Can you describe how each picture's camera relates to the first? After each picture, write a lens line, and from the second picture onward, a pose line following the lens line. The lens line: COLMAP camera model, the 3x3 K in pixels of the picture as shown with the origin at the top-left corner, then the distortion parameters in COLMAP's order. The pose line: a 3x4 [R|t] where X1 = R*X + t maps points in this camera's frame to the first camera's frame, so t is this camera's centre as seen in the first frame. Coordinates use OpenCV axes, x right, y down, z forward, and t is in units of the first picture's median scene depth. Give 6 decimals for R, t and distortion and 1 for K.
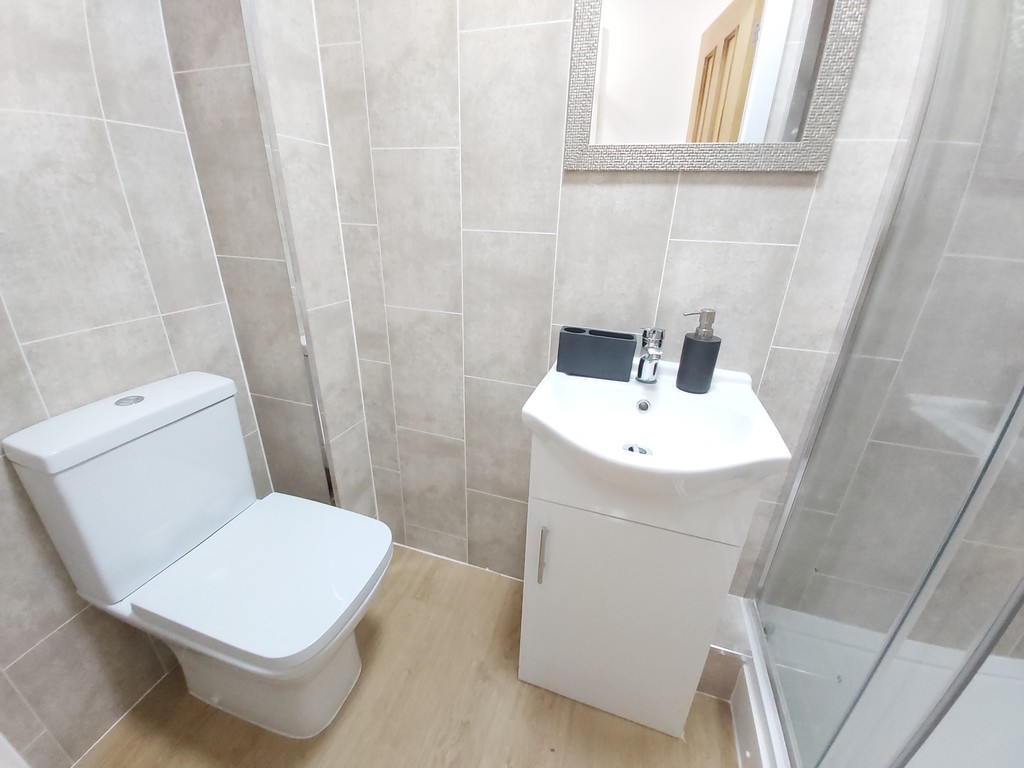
lens RADIAL K [[403.4, 0, 512.2], [0, 403.4, 380.2], [0, 0, 1]] dist [0.001275, -0.004962]
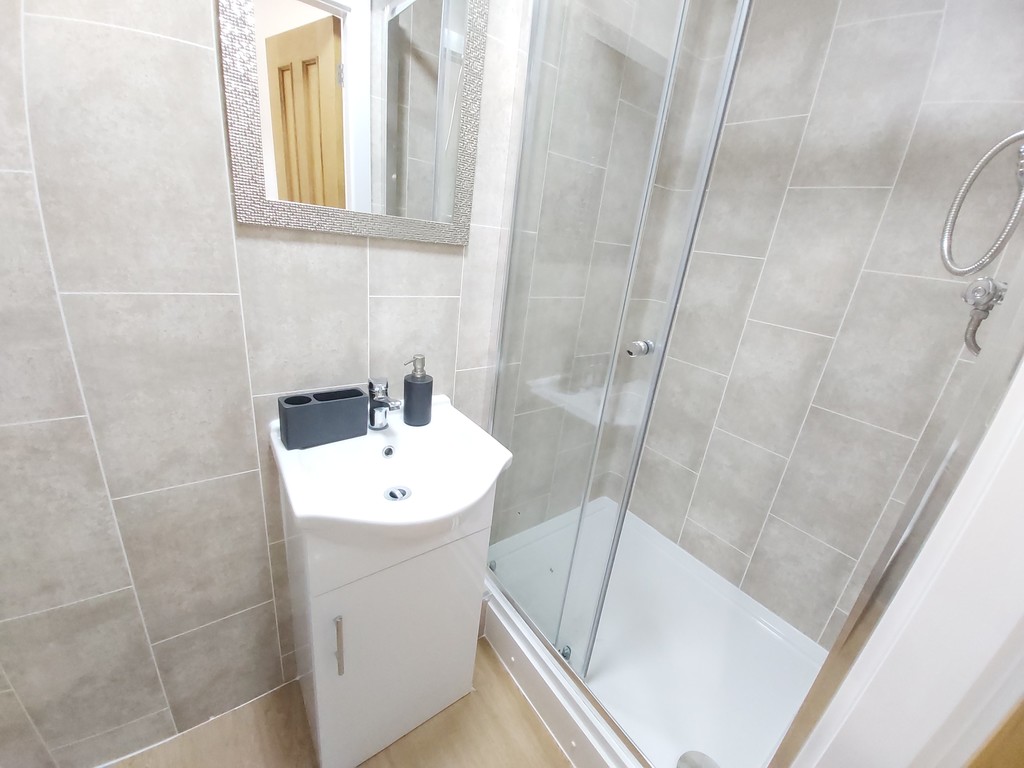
lens RADIAL K [[403.4, 0, 522.2], [0, 403.4, 377.3], [0, 0, 1]] dist [0.001275, -0.004962]
pose [[0.566082, -0.235567, 0.789974, -0.266315], [0.211547, 0.967721, 0.136979, -0.194235], [-0.796743, 0.089575, 0.597643, 0.054196]]
